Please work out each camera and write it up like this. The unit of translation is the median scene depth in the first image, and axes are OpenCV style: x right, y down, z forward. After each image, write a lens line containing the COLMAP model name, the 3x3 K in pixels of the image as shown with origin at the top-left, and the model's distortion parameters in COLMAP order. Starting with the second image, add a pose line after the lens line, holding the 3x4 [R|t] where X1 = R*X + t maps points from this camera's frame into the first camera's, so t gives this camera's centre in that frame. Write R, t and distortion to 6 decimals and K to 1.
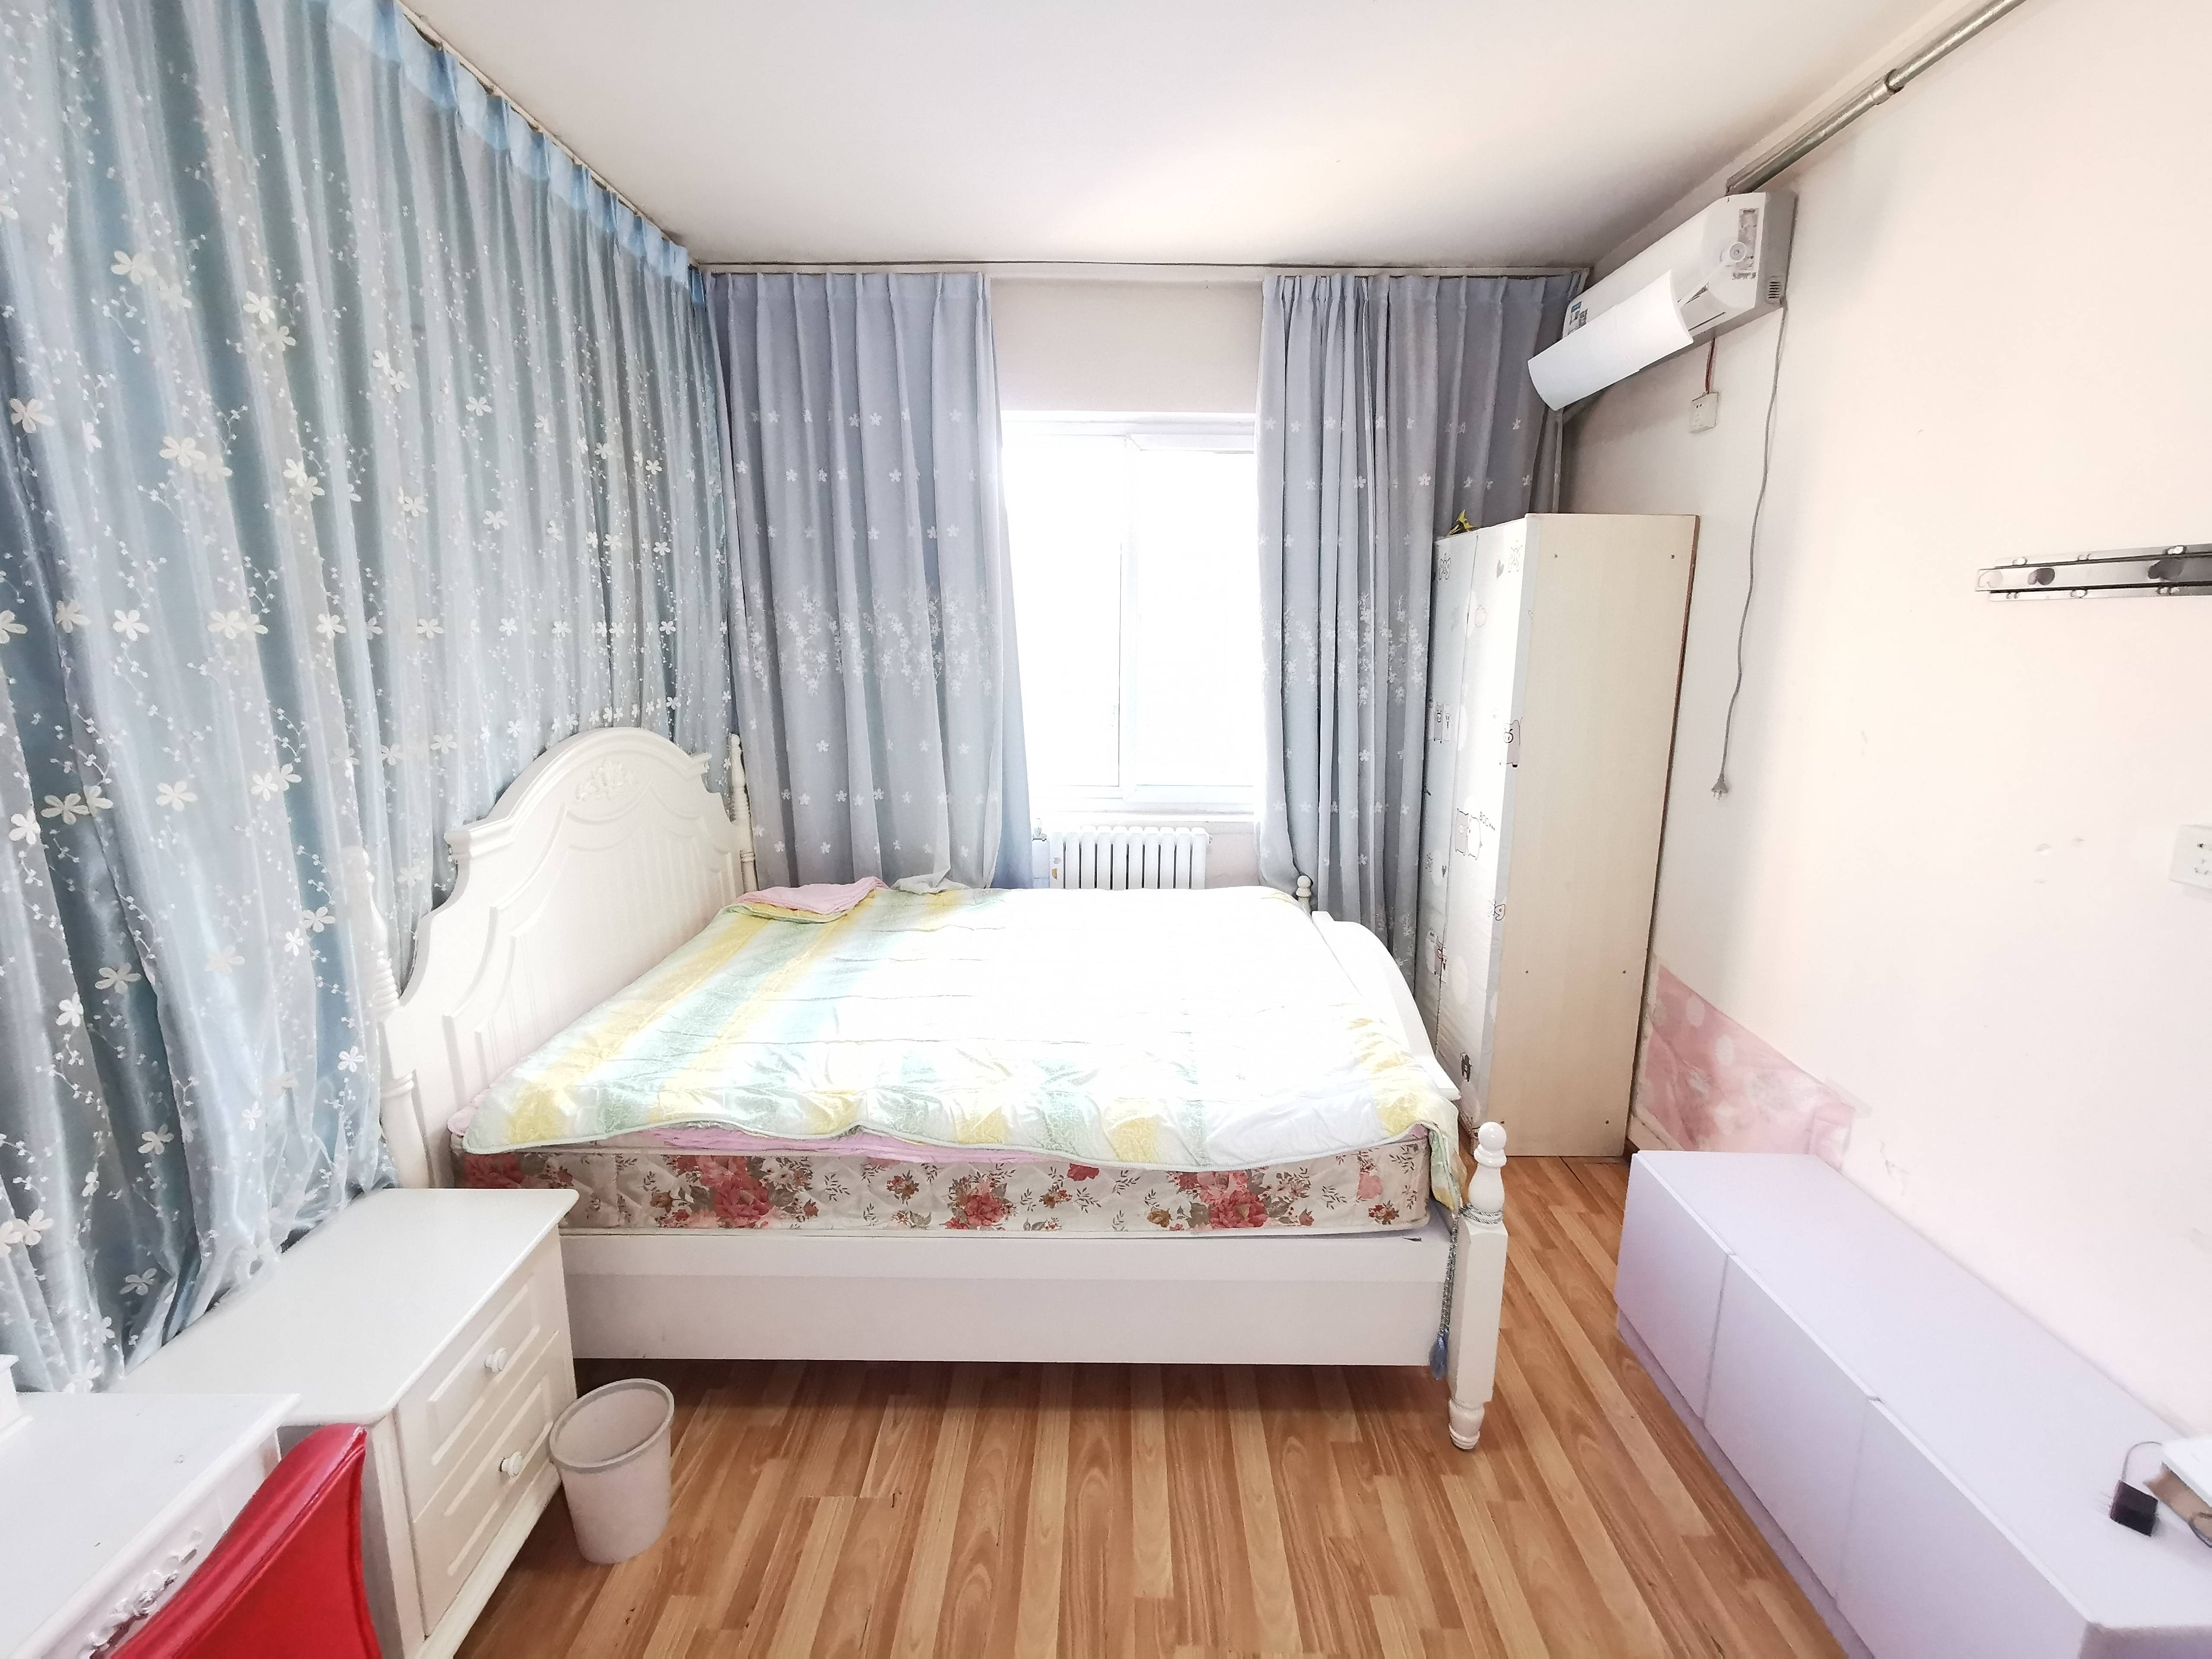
lens RADIAL K [[1019.0, 0, 1112.6], [0, 1019.0, 827.1], [0, 0, 1]] dist [-0.005454, 0.004581]
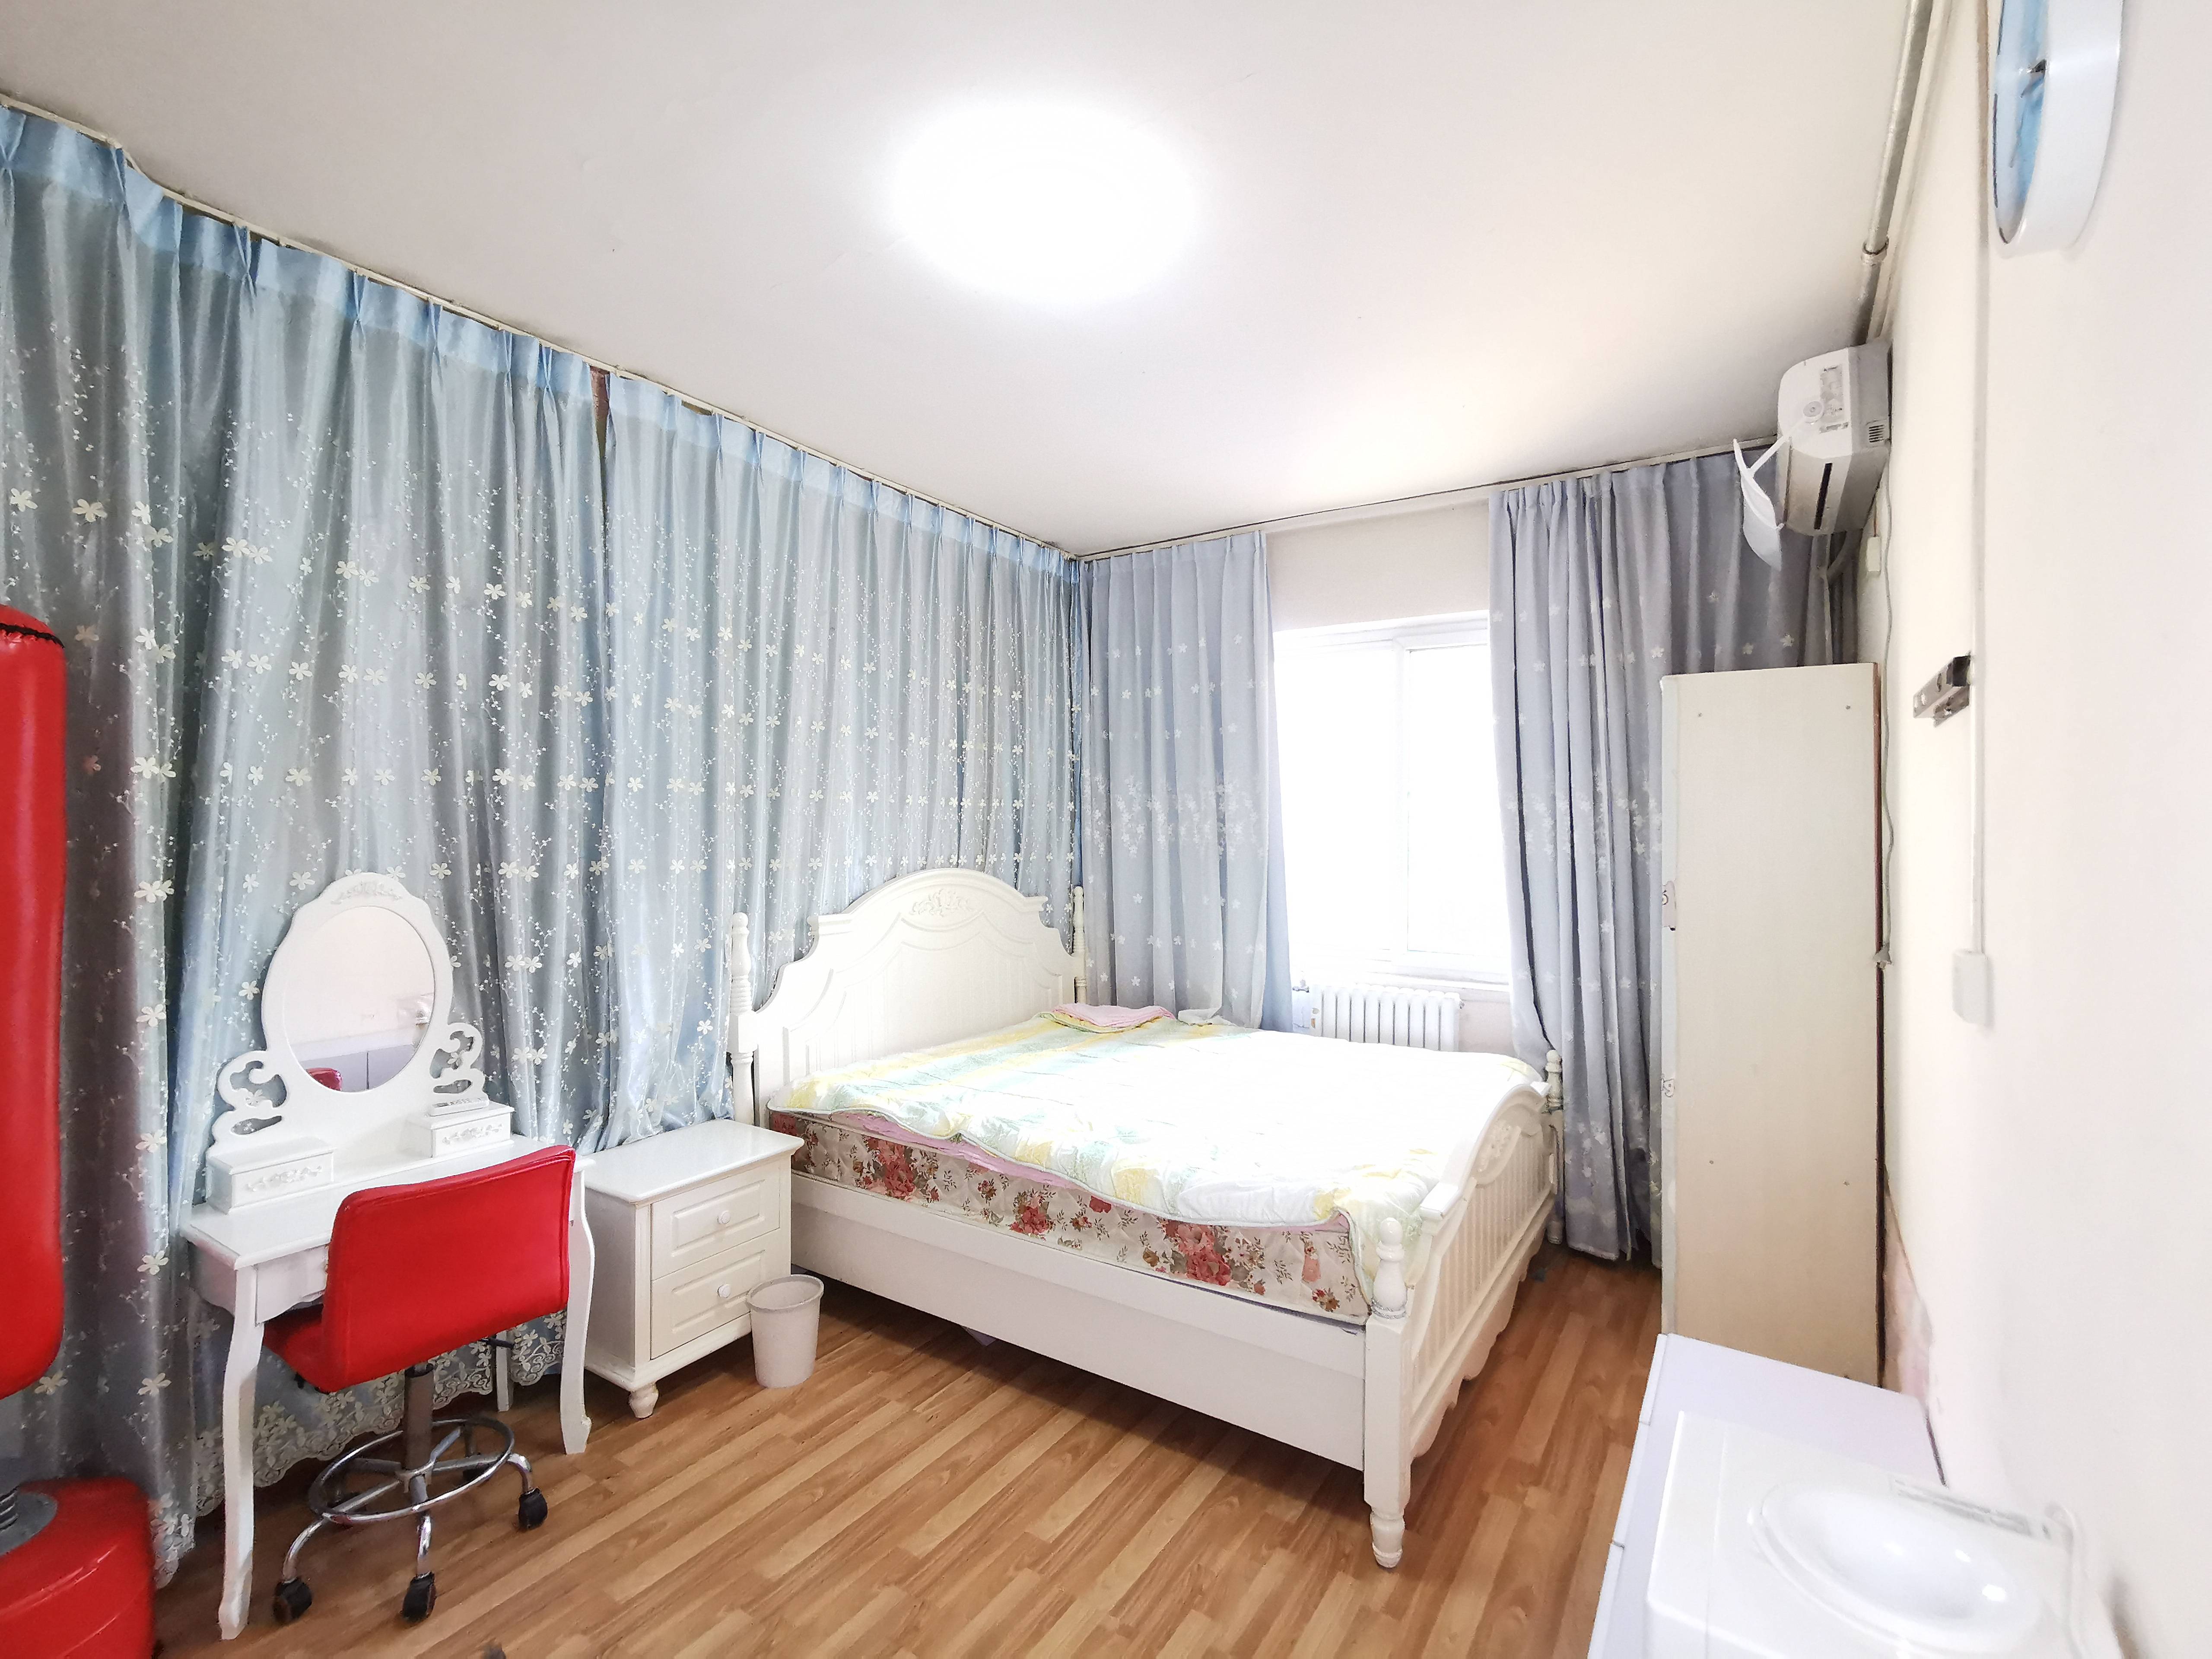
lens RADIAL K [[1019.0, 0, 1105.4], [0, 1019.0, 824.3], [0, 0, 1]] dist [-0.005454, 0.004581]
pose [[0.836974, -0.004107, -0.547228, 0.576347], [-0.108260, 0.978966, -0.172929, 0.081378], [0.536428, 0.203980, 0.818925, -0.107940]]
